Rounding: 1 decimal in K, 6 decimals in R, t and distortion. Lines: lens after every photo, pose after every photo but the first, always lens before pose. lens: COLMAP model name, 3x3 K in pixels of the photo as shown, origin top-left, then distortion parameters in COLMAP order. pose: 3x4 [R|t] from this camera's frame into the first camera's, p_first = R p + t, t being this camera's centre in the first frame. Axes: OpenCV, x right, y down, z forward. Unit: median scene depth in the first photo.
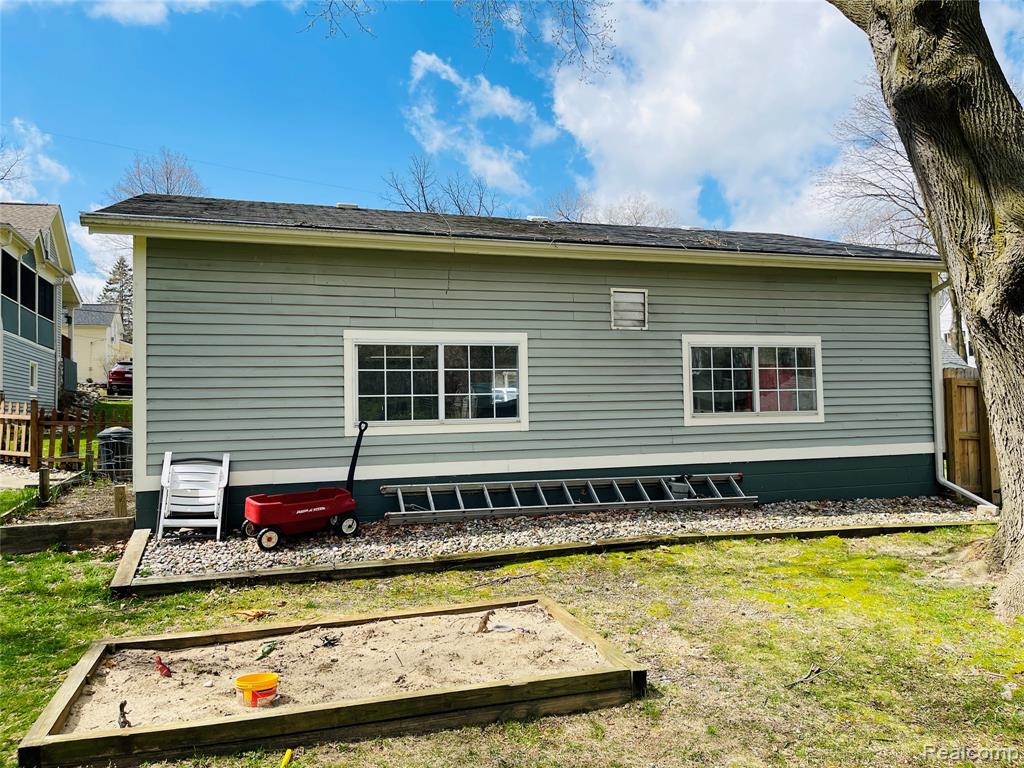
lens RADIAL K [[776.4, 0, 512.0], [0, 776.4, 384.0], [0, 0, 1]] dist [0.069282, -0.011832]
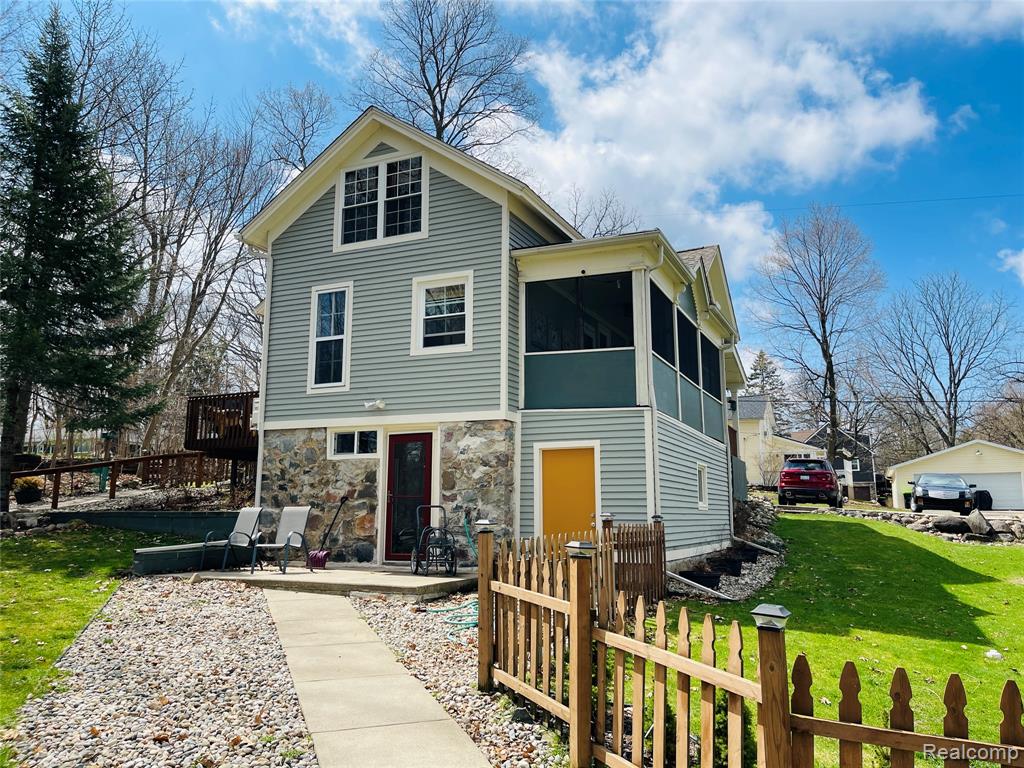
lens RADIAL K [[776.4, 0, 512.0], [0, 776.4, 384.0], [0, 0, 1]] dist [0.069282, -0.011832]
pose [[0.721742, -0.106268, -0.683956, -0.209387], [0.024359, 0.991432, -0.128336, -0.011690], [0.691734, 0.075965, 0.718146, 0.333630]]
